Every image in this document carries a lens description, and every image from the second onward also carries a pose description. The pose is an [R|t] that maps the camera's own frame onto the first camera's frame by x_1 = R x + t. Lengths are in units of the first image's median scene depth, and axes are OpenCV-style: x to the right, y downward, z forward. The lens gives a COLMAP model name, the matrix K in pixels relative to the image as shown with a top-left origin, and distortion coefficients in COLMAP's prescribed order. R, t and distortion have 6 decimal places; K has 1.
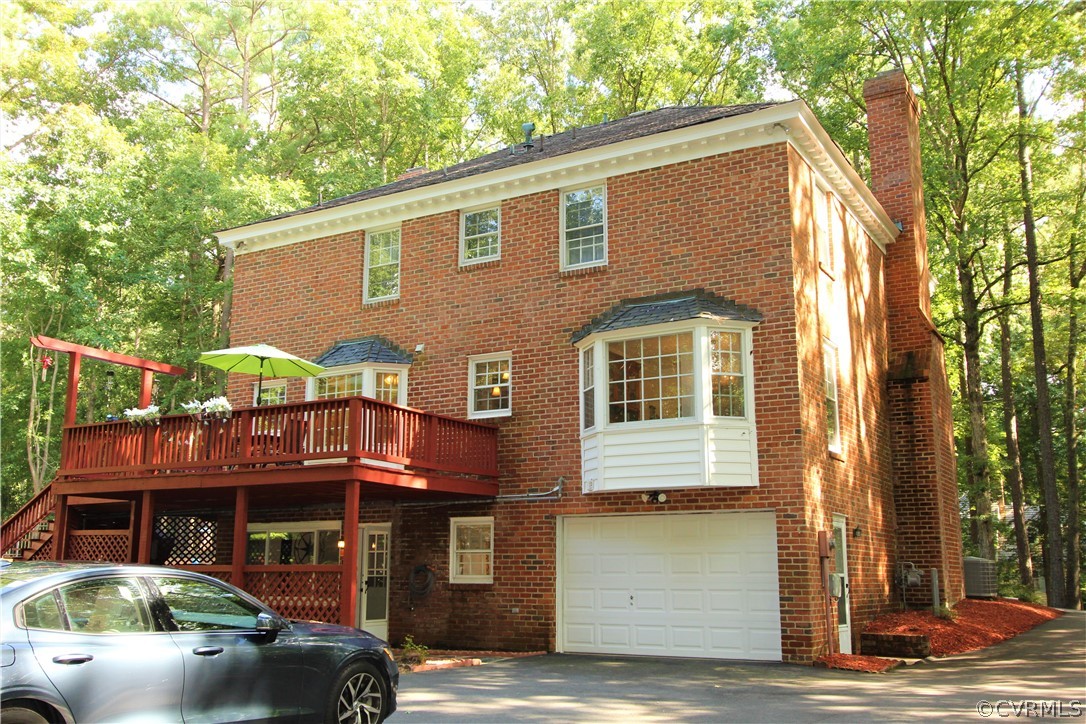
lens RADIAL K [[1027.1, 0, 543.0], [0, 1027.1, 361.7], [0, 0, 1]] dist [-0.007121, 0.000000]
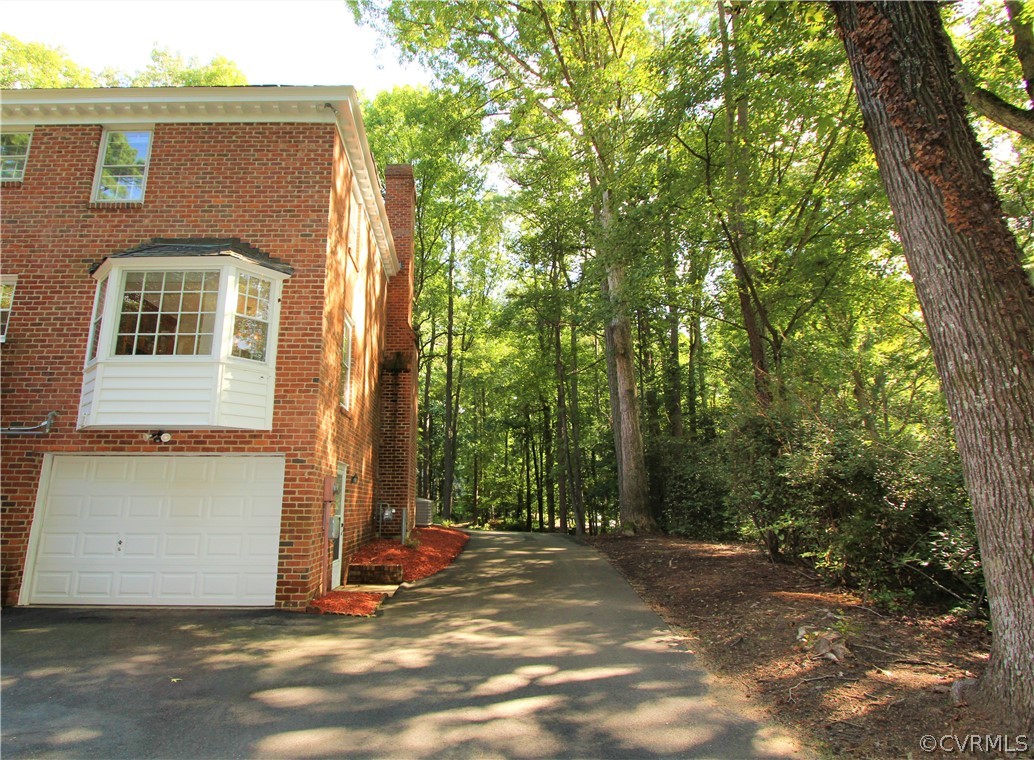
lens RADIAL K [[506.4, 0, 446.3], [0, 506.4, 387.5], [0, 0, 1]] dist [-0.010846, -0.000249]
pose [[0.870870, 0.109119, 0.479248, 0.110984], [-0.100508, 0.993977, -0.043678, 0.079157], [-0.481127, -0.010131, 0.876592, 0.456369]]
